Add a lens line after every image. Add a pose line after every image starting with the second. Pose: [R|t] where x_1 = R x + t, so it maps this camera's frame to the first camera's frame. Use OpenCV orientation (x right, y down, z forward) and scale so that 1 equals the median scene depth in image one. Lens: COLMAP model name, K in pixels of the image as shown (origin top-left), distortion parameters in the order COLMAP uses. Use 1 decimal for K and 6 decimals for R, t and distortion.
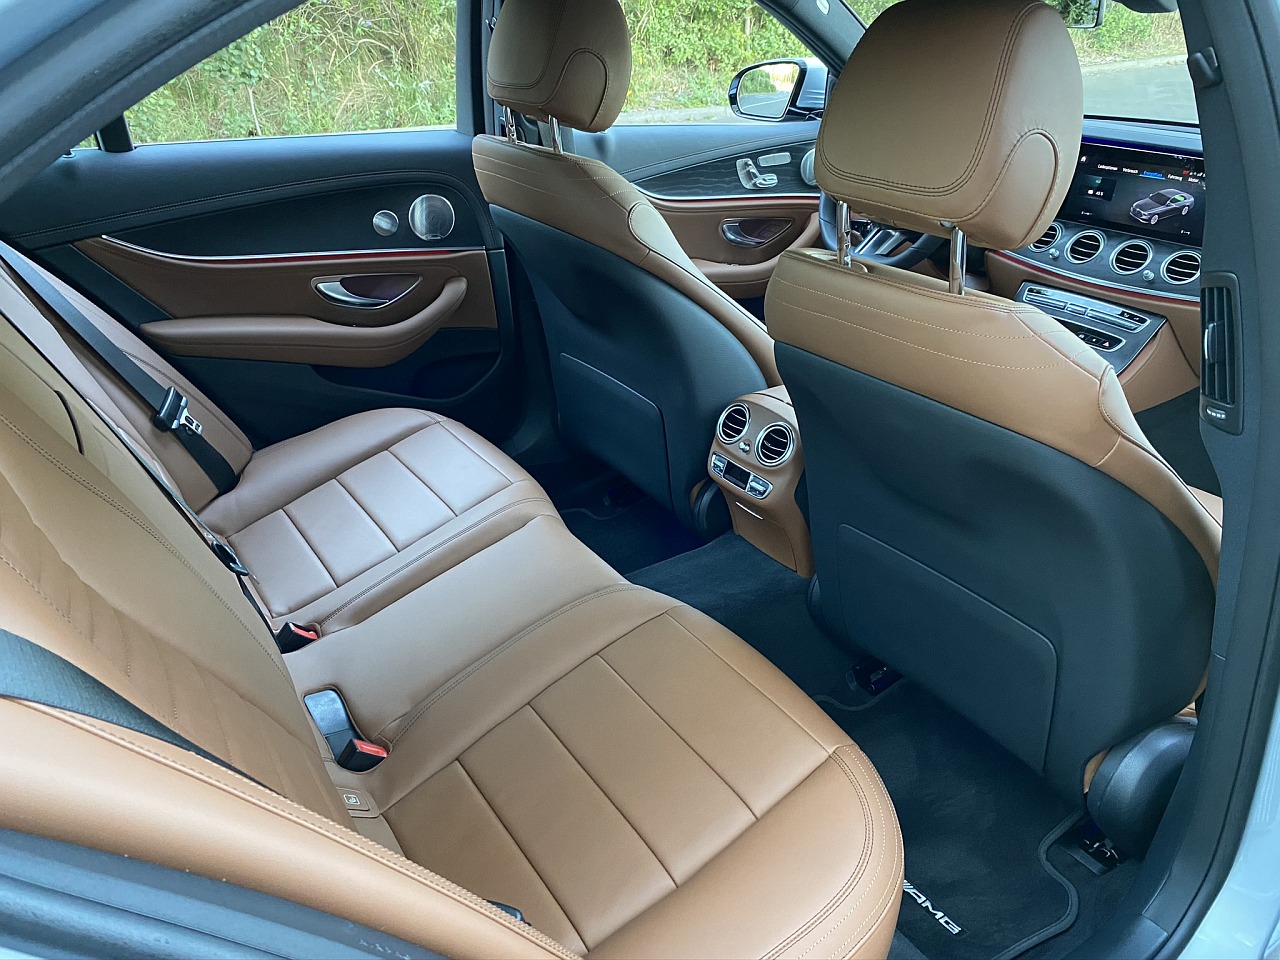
lens RADIAL K [[985.5, 0, 653.1], [0, 985.5, 472.6], [0, 0, 1]] dist [0.017517, -0.033598]
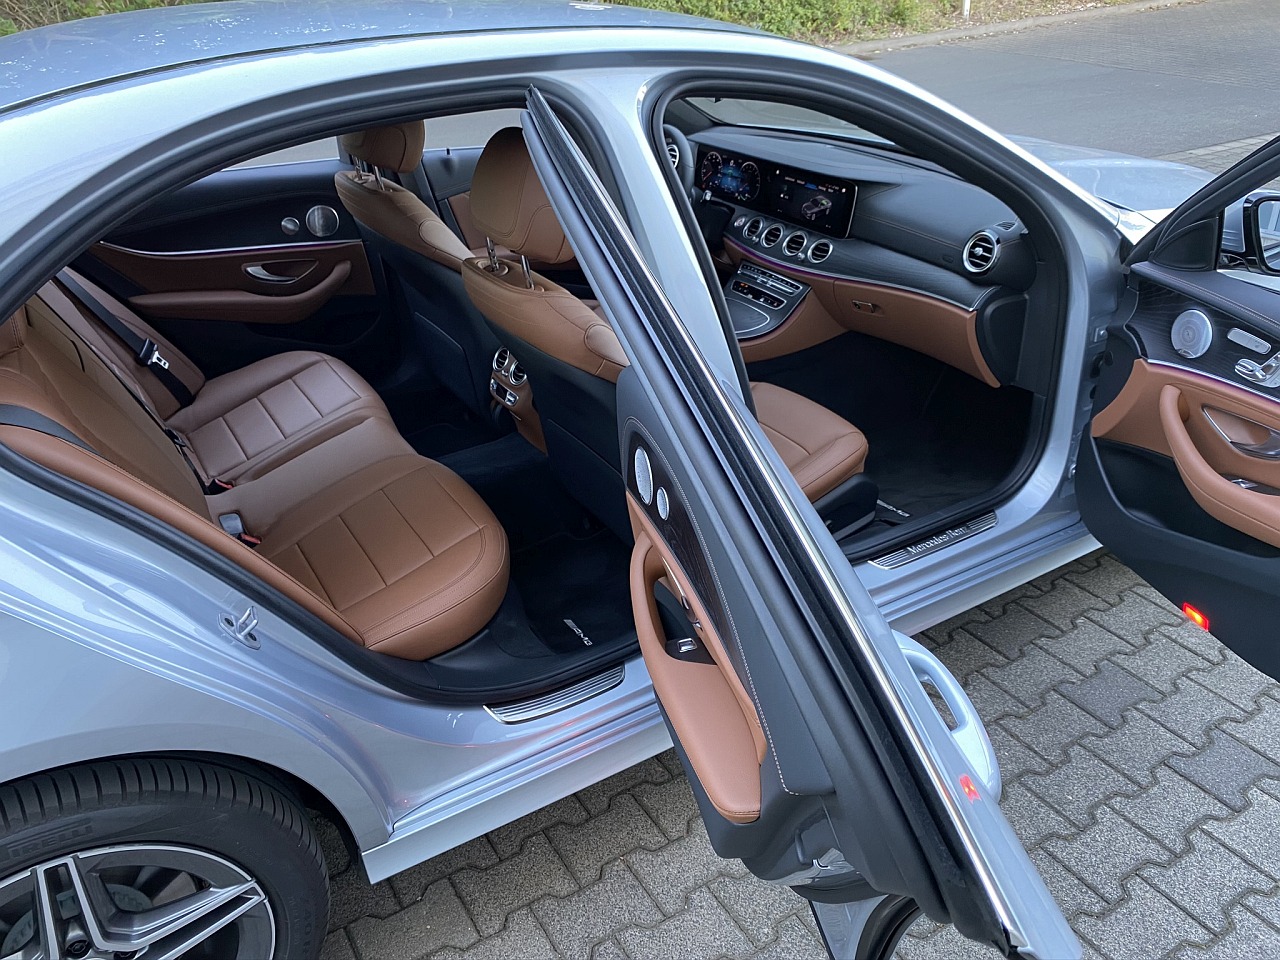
lens RADIAL K [[985.5, 0, 645.1], [0, 985.5, 471.8], [0, 0, 1]] dist [0.017517, -0.033598]
pose [[0.999374, -0.003287, -0.035235, 0.312834], [0.005145, 0.998592, 0.052794, 0.040843], [0.035012, -0.052942, 0.997984, -0.481964]]
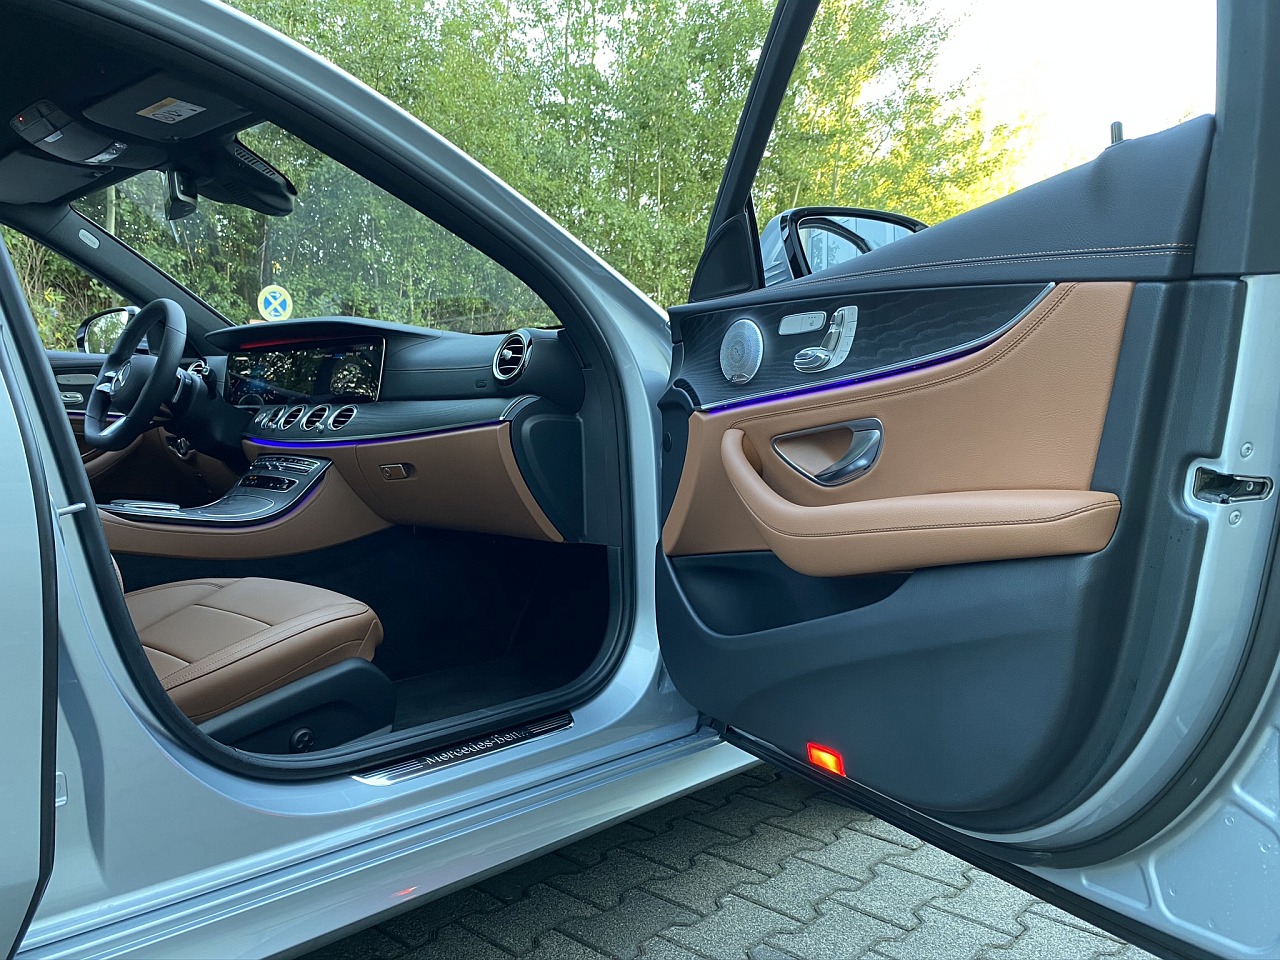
lens RADIAL K [[985.5, 0, 646.0], [0, 985.5, 457.0], [0, 0, 1]] dist [0.017517, -0.033598]
pose [[0.969479, -0.007352, 0.245065, 0.573891], [0.103355, 0.918649, -0.381315, 0.294933], [-0.222326, 0.395005, 0.891371, -0.076963]]
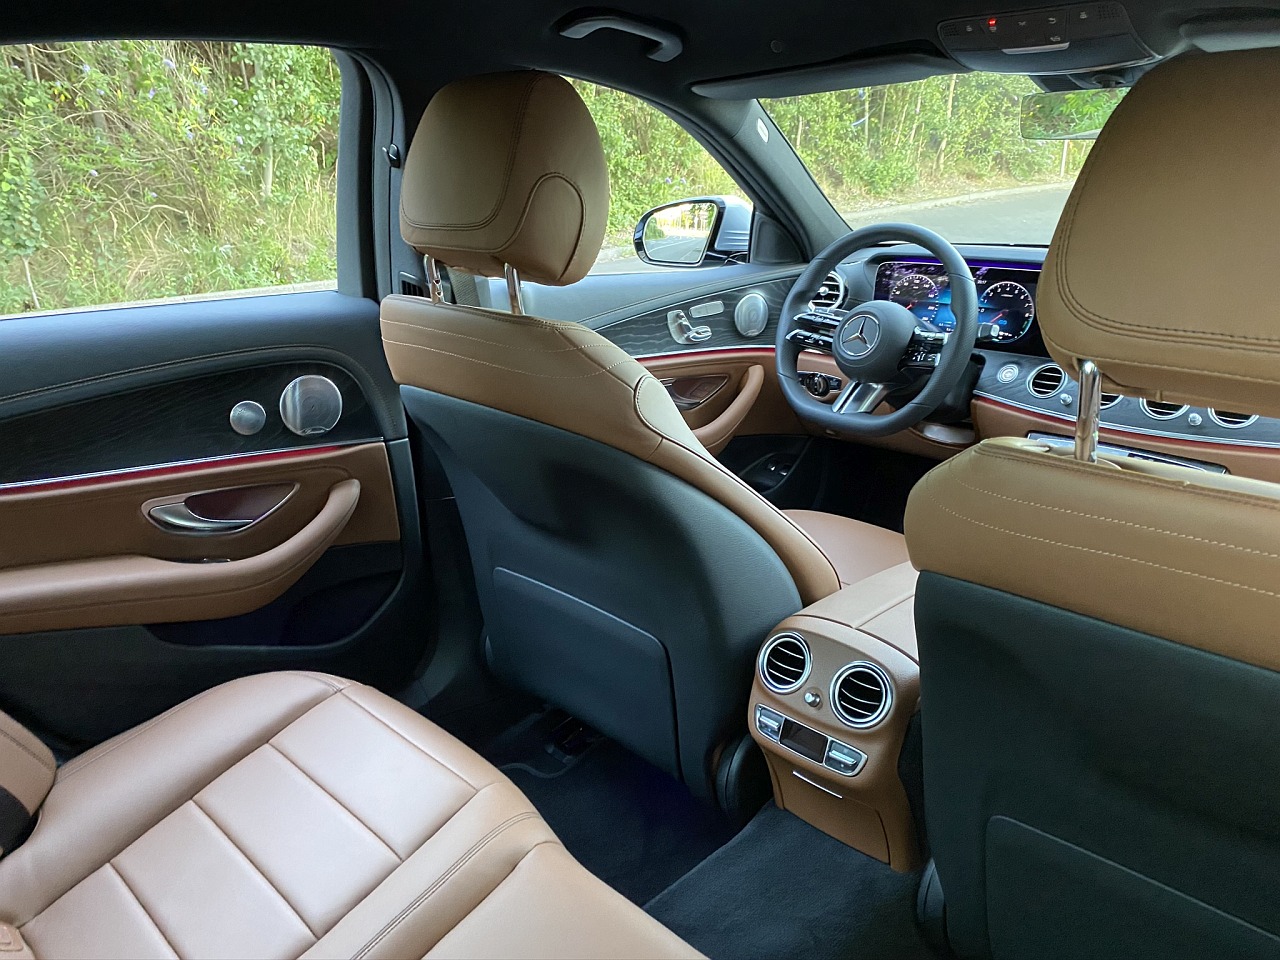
lens RADIAL K [[985.5, 0, 635.3], [0, 985.5, 462.6], [0, 0, 1]] dist [0.017517, -0.033598]
pose [[0.982243, -0.074181, 0.172325, -0.118257], [0.099517, 0.984653, -0.143373, -0.087225], [-0.159044, 0.157976, 0.974550, 0.249196]]
